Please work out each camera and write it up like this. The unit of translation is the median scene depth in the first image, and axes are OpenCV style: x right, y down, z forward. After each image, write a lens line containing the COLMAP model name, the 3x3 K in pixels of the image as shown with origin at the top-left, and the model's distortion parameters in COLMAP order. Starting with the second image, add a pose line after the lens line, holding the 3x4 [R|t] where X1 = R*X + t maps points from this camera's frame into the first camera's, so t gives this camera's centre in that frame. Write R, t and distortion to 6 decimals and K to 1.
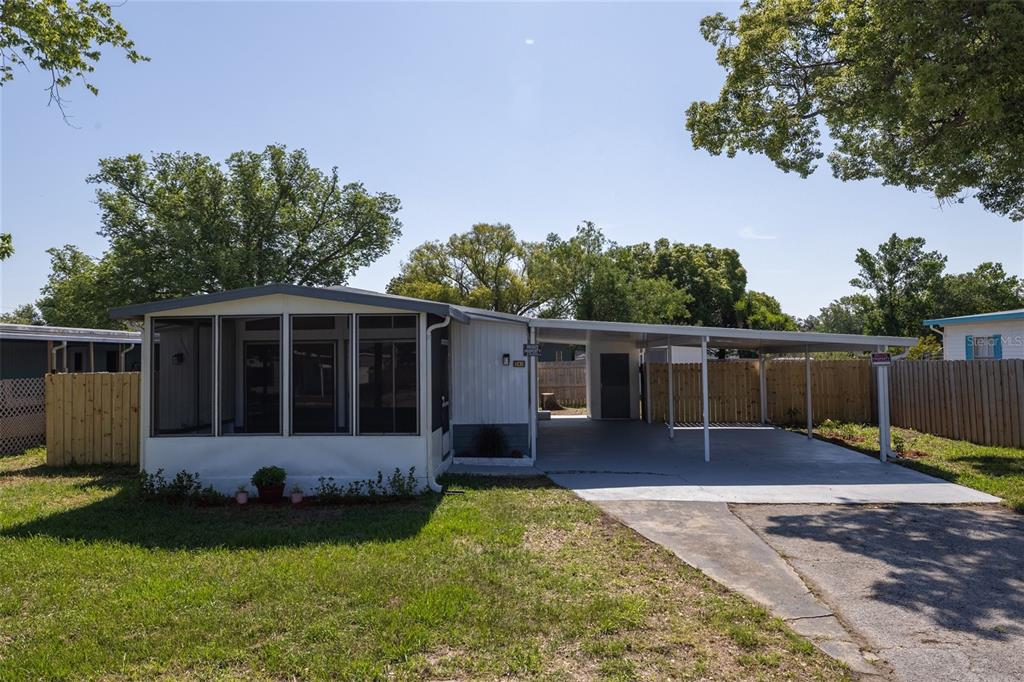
lens RADIAL K [[712.0, 0, 512.0], [0, 712.0, 341.0], [0, 0, 1]] dist [-0.010875, -0.001939]
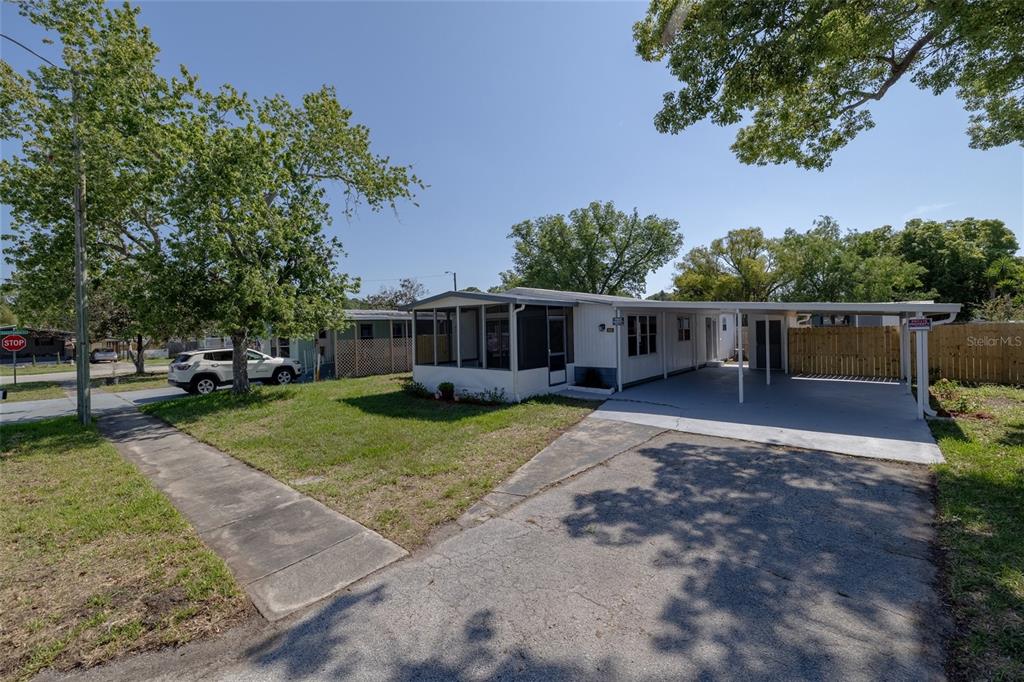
lens RADIAL K [[426.5, 0, 512.0], [0, 426.5, 341.0], [0, 0, 1]] dist [-0.002040, -0.000198]
pose [[0.794183, 0.011702, -0.607567, 0.144080], [0.027472, 0.998101, 0.055134, -0.000828], [0.607058, -0.060478, 0.792353, 0.038335]]
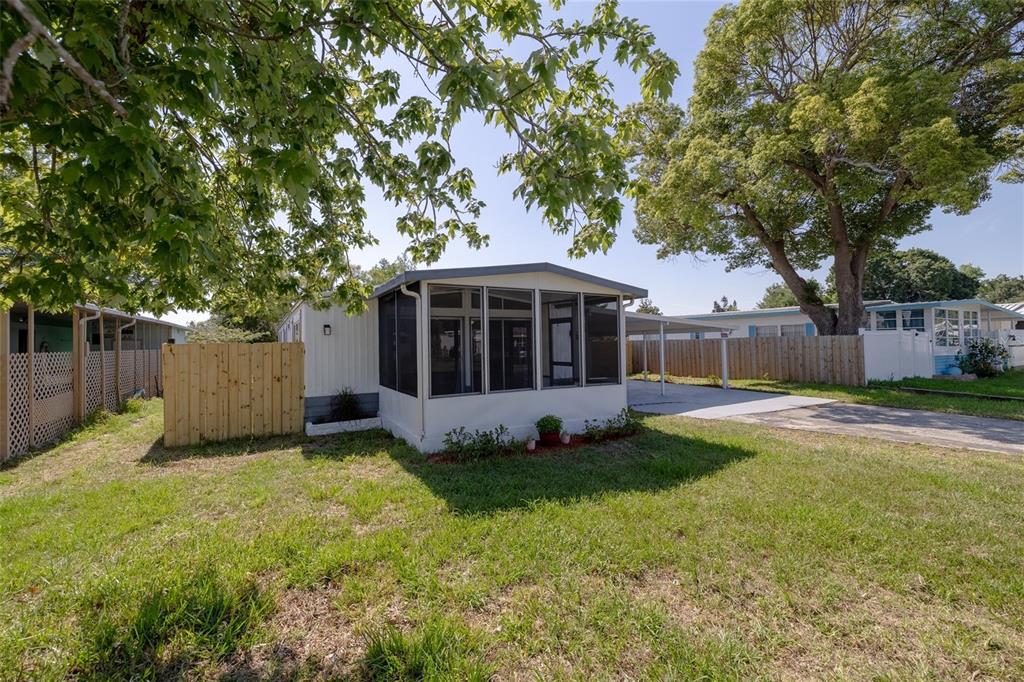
lens RADIAL K [[426.5, 0, 512.0], [0, 426.5, 341.0], [0, 0, 1]] dist [-0.002040, -0.000198]
pose [[0.839355, 0.005431, 0.543557, -0.204082], [-0.013168, 0.999860, 0.010343, 0.011332], [-0.543424, -0.015840, 0.839309, 0.111491]]
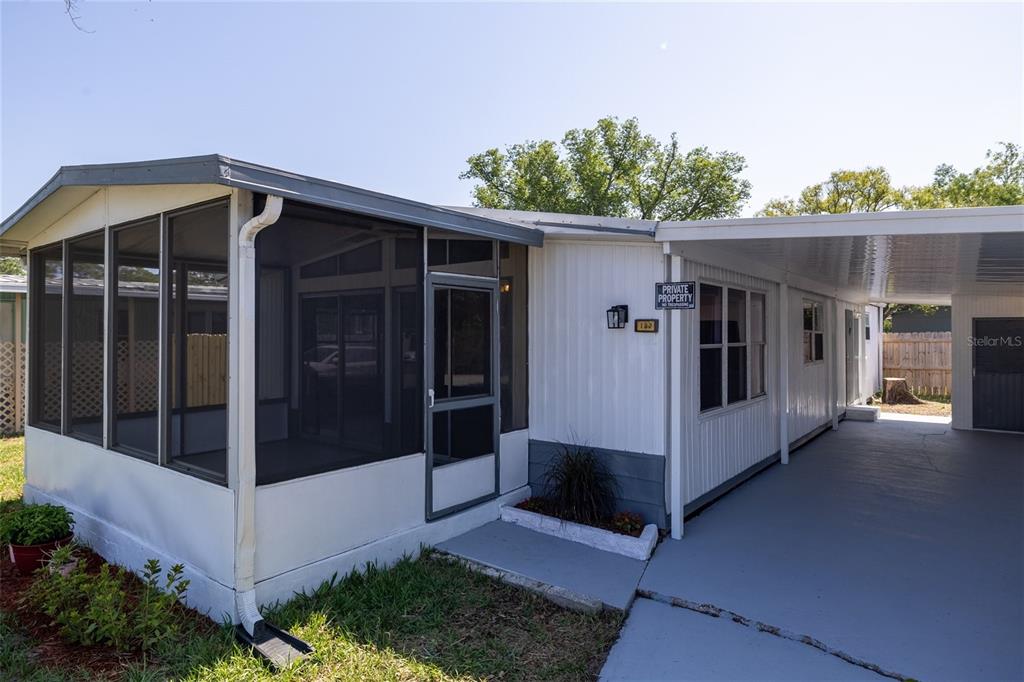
lens RADIAL K [[595.9, 0, 512.0], [0, 595.9, 341.0], [0, 0, 1]] dist [0.009581, 0.001869]
pose [[0.816806, 0.019695, -0.576577, 0.056758], [0.004117, 0.999193, 0.039963, 0.008998], [0.576898, -0.035016, 0.816065, 0.219015]]
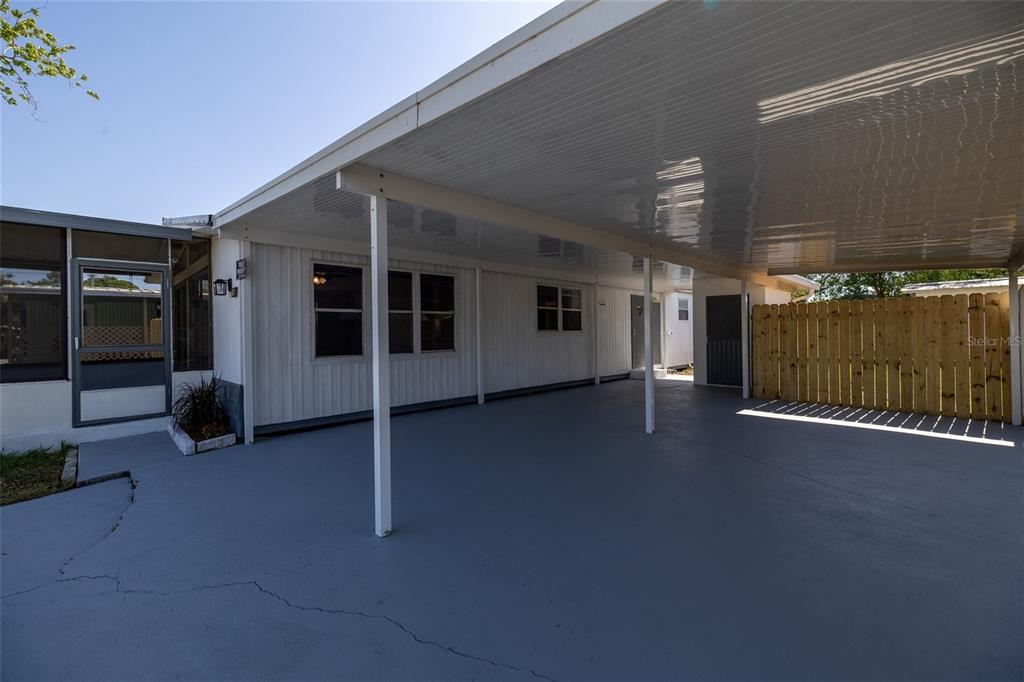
lens RADIAL K [[426.5, 0, 512.0], [0, 426.5, 341.0], [0, 0, 1]] dist [-0.002040, -0.000198]
pose [[0.732494, 0.015920, -0.680587, 0.160708], [0.021602, 0.998680, 0.046609, 0.022147], [0.680431, -0.048843, 0.731183, 0.307955]]
